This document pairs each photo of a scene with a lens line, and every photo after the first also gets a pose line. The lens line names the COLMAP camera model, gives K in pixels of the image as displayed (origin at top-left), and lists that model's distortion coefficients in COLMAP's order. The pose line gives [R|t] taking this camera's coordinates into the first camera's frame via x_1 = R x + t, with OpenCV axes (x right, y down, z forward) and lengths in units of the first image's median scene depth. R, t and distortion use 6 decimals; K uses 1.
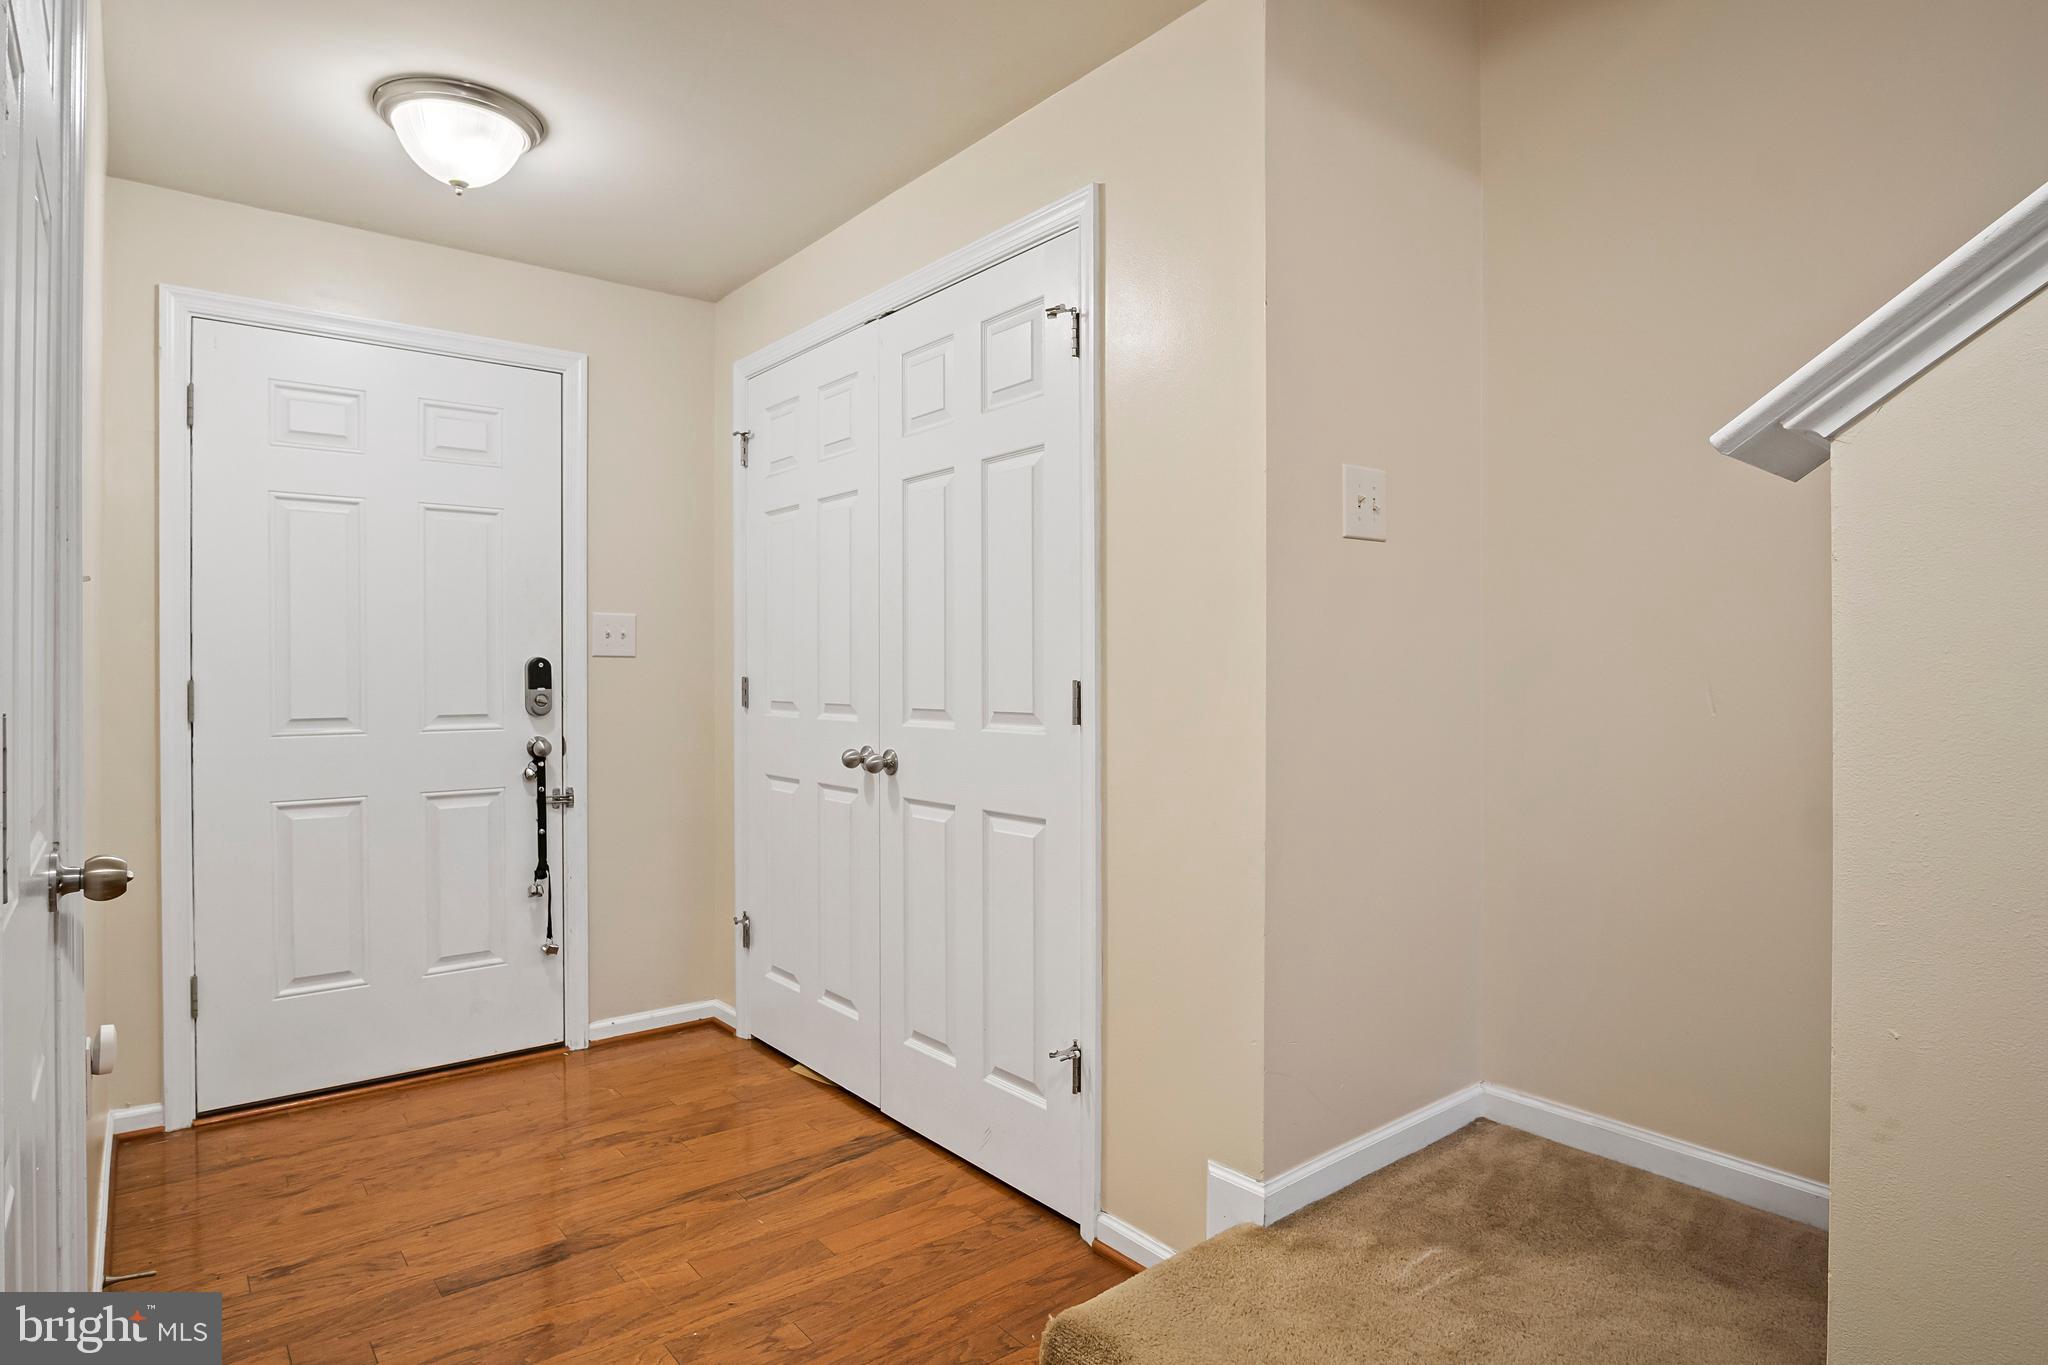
lens RADIAL K [[1096.3, 0, 1016.2], [0, 1096.3, 683.0], [0, 0, 1]] dist [-0.026310, 0.001560]
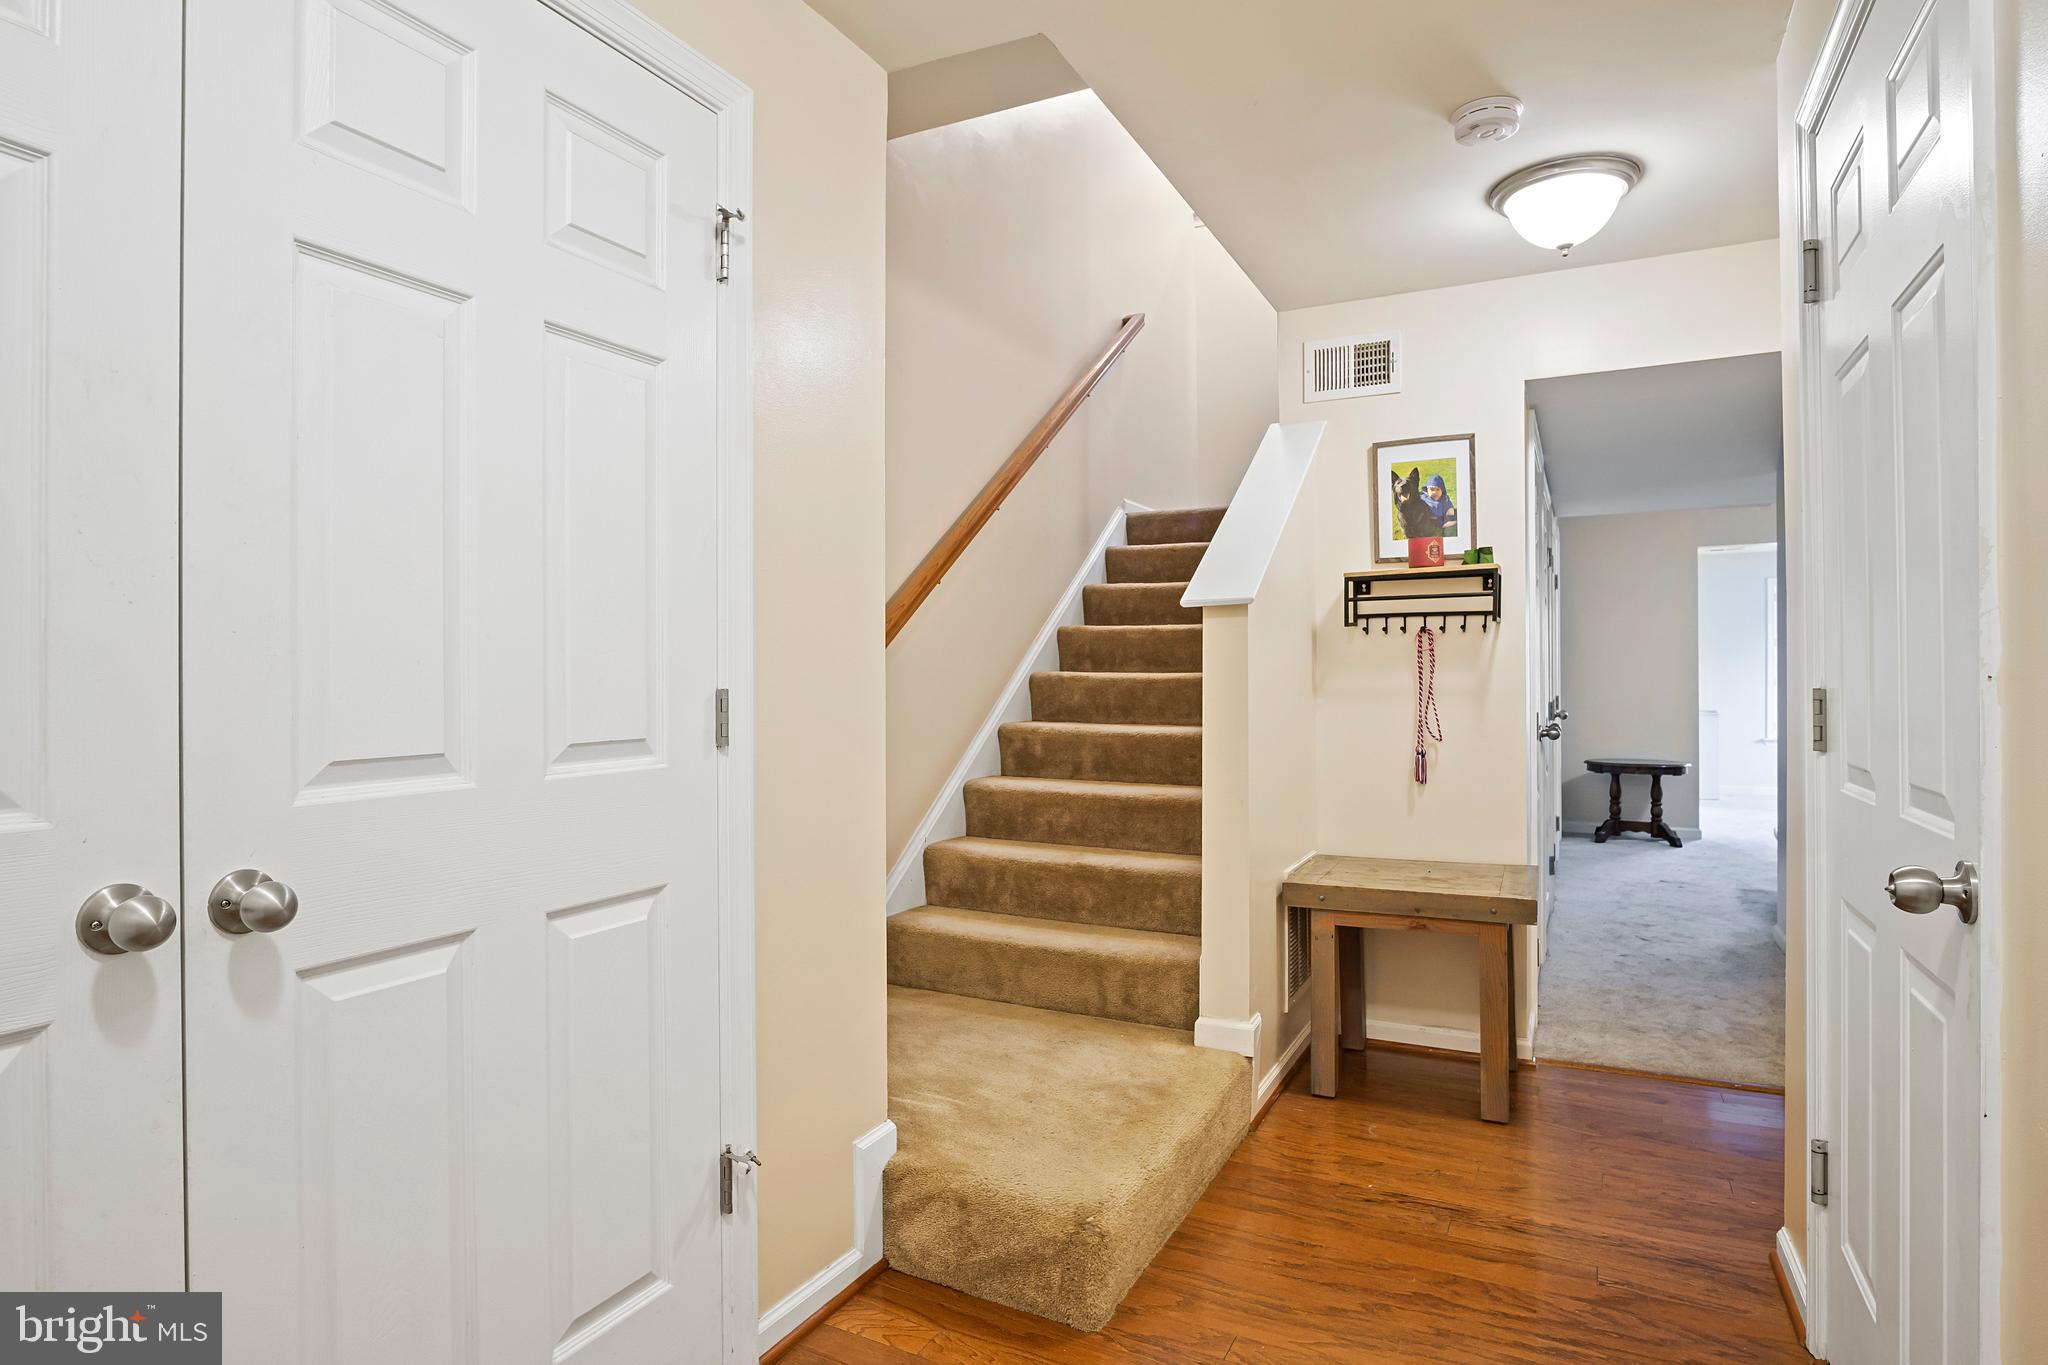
lens RADIAL K [[1096.3, 0, 1016.2], [0, 1096.3, 683.0], [0, 0, 1]] dist [-0.026310, 0.001560]
pose [[-0.405496, 0.006971, 0.914070, -0.707877], [0.023781, 0.999713, 0.002925, -0.003911], [-0.913787, 0.022924, -0.405546, 1.058491]]
